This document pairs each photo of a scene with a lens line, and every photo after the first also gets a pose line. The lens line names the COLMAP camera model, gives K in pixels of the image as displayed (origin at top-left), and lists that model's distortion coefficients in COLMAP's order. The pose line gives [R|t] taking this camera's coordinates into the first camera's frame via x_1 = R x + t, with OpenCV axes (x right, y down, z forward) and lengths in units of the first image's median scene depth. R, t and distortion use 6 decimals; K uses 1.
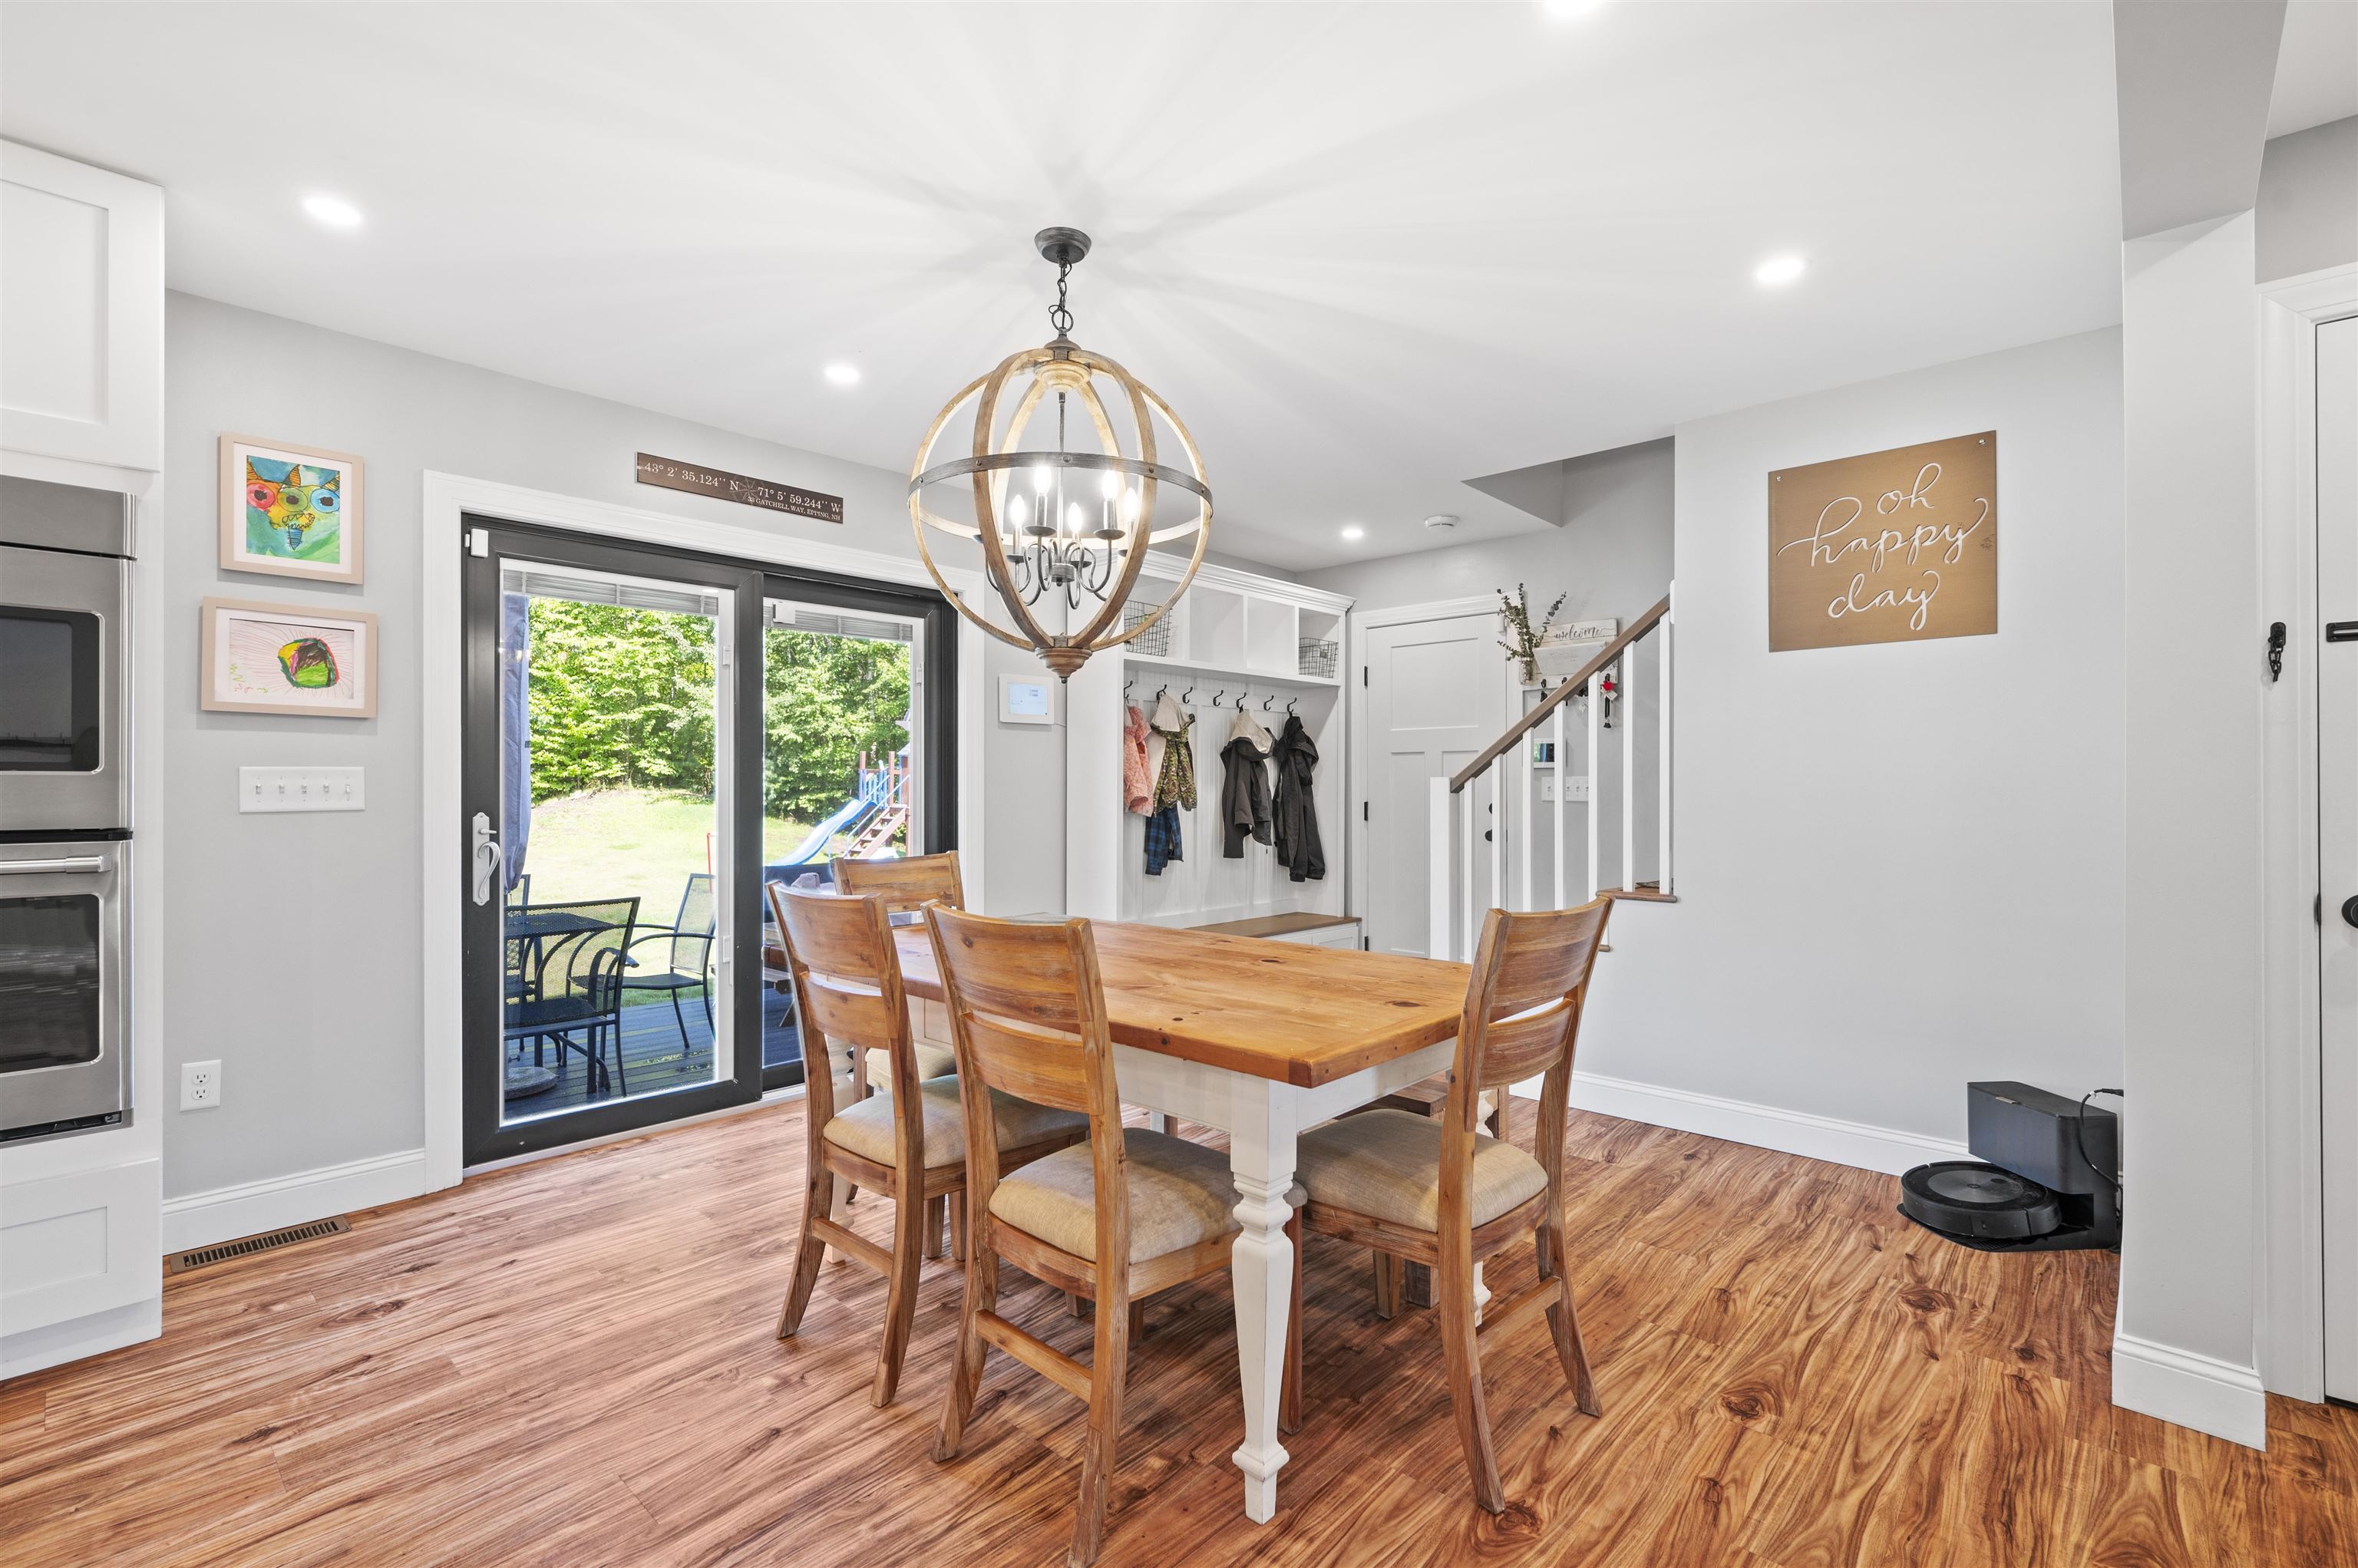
lens RADIAL K [[1047.9, 0, 1180.5], [0, 1047.9, 785.5], [0, 0, 1]] dist [-0.002633, 0.001091]
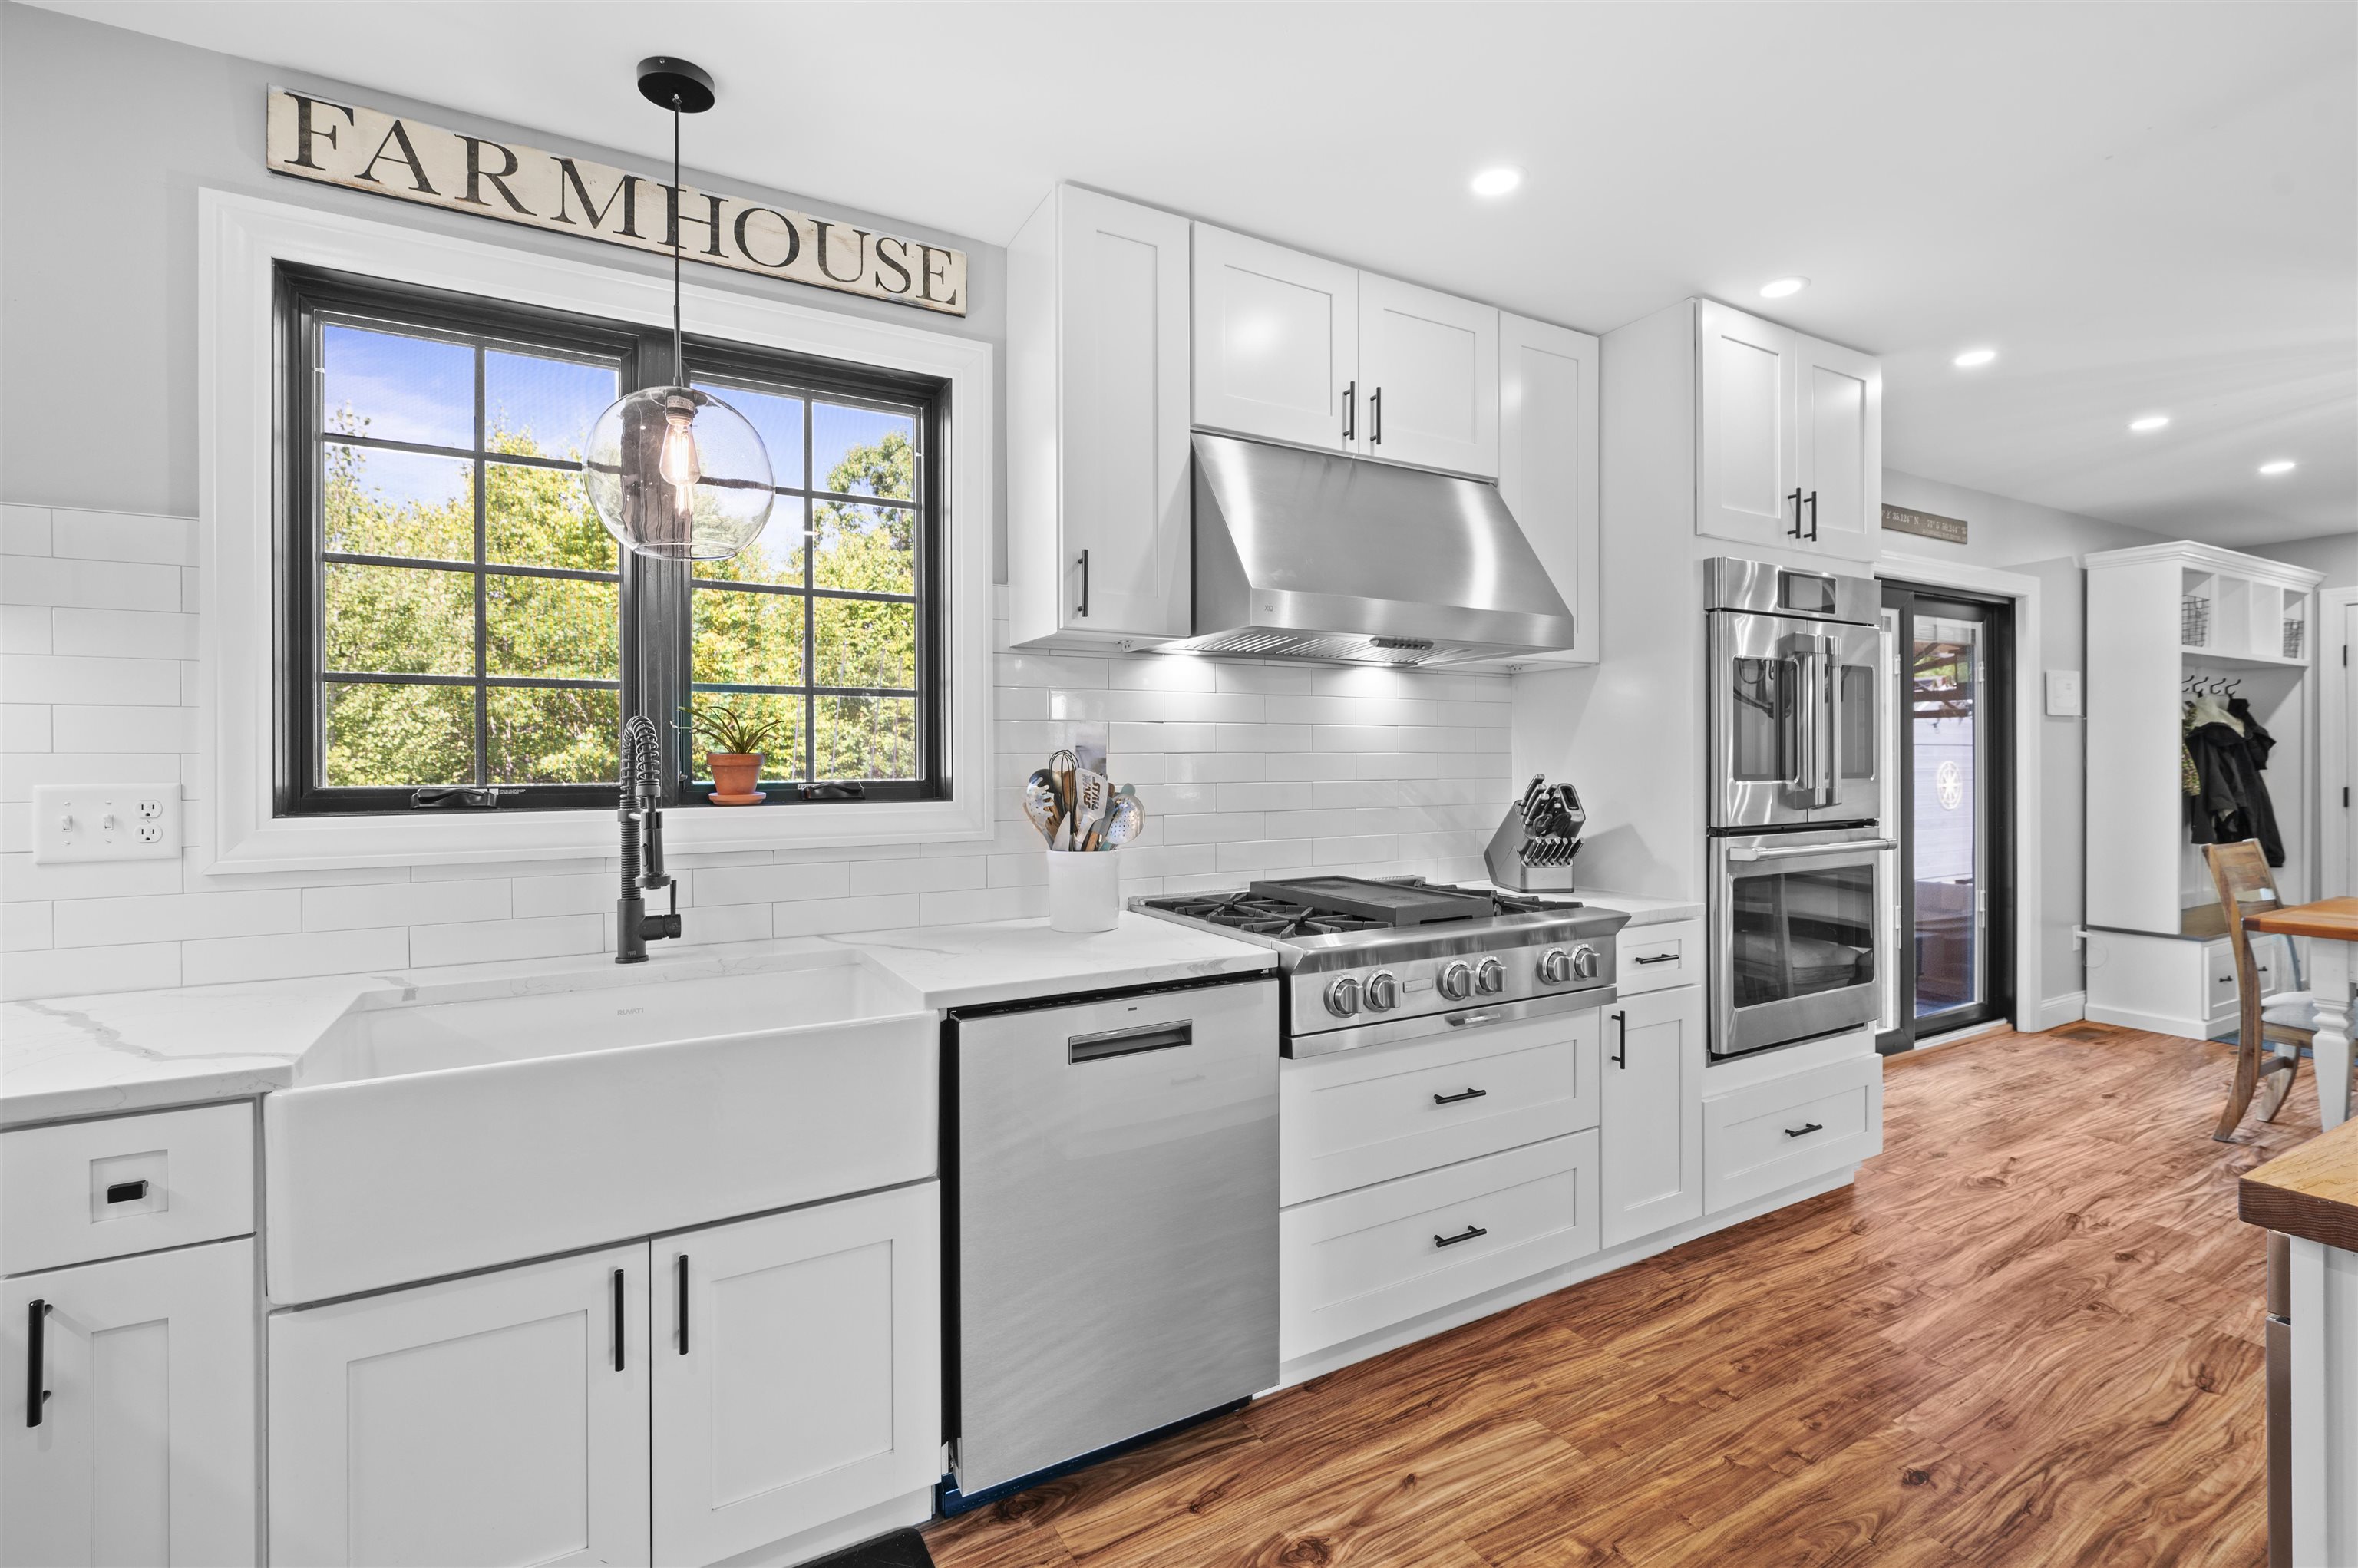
lens RADIAL K [[1047.9, 0, 1186.2], [0, 1047.9, 762.0], [0, 0, 1]] dist [-0.002633, 0.001091]
pose [[0.952753, -0.003709, -0.303723, -1.119104], [0.005443, 0.999973, 0.004865, -0.036195], [0.303697, -0.006288, 0.952748, -0.479731]]
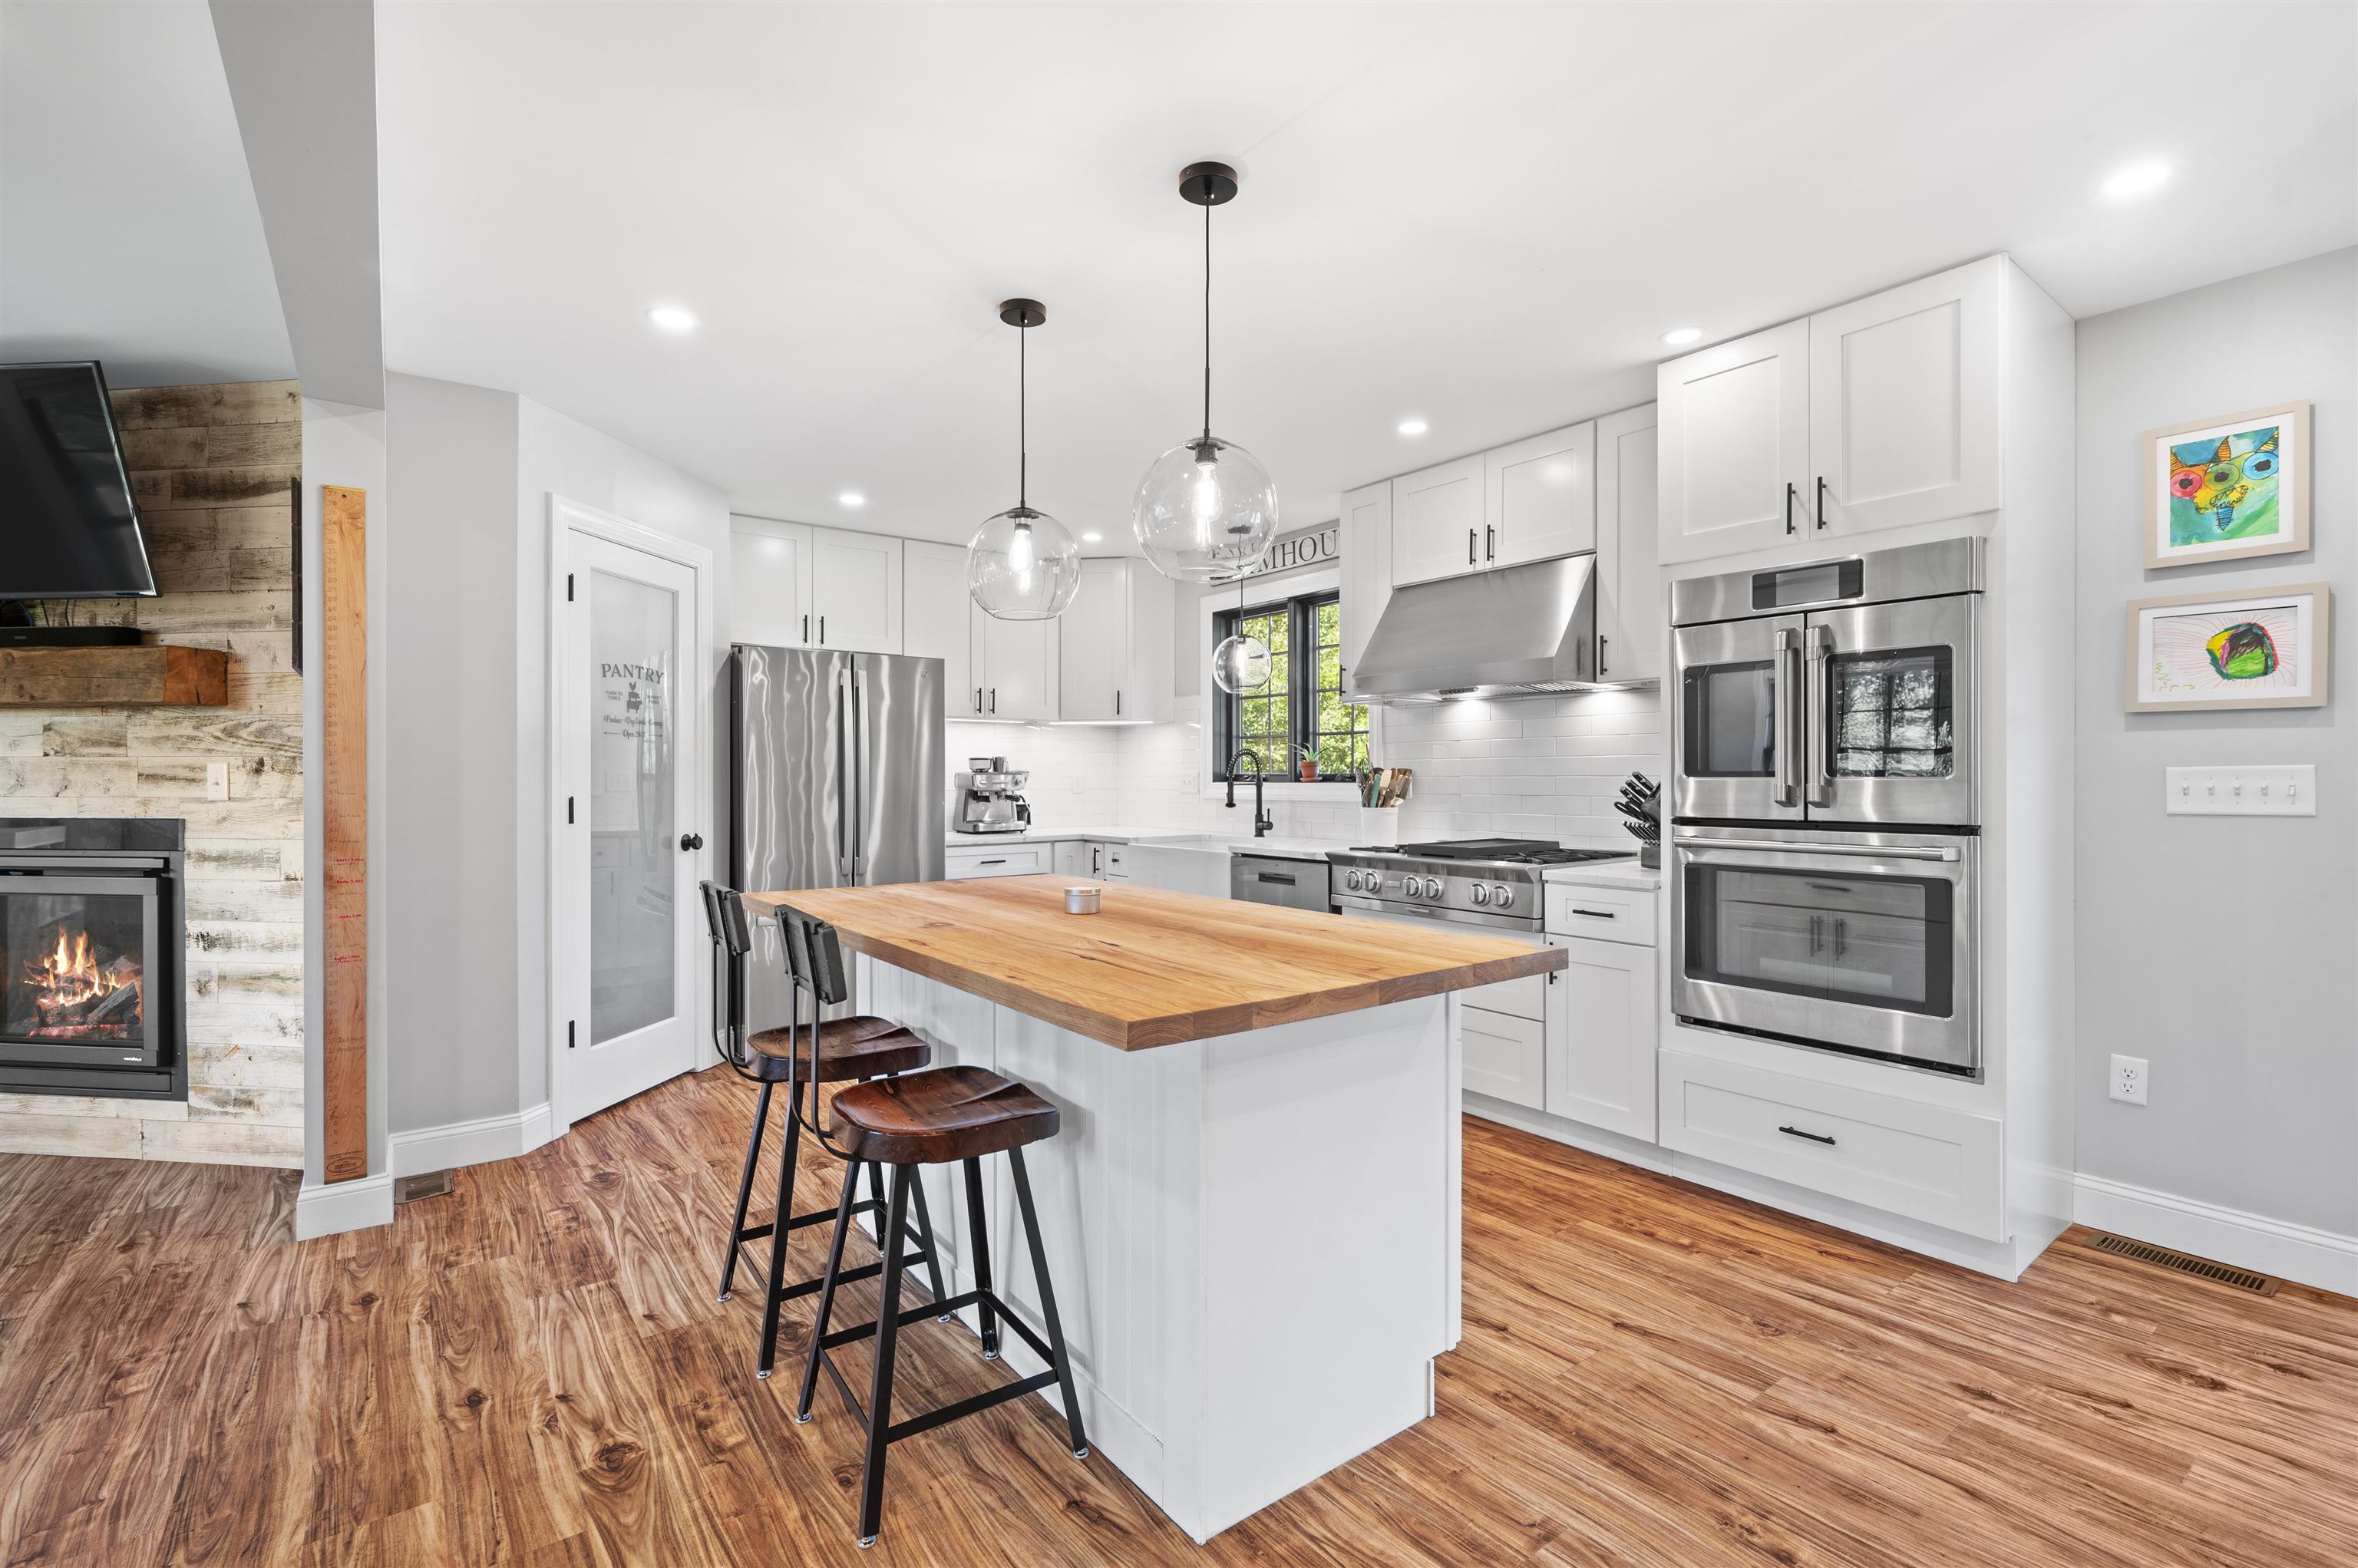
lens RADIAL K [[1047.9, 0, 1186.4], [0, 1047.9, 775.7], [0, 0, 1]] dist [-0.002633, 0.001091]
pose [[-0.172903, 0.000320, -0.984939, 0.220033], [0.005735, 0.999983, -0.000682, -0.014213], [0.984922, -0.005766, -0.172902, 0.261110]]
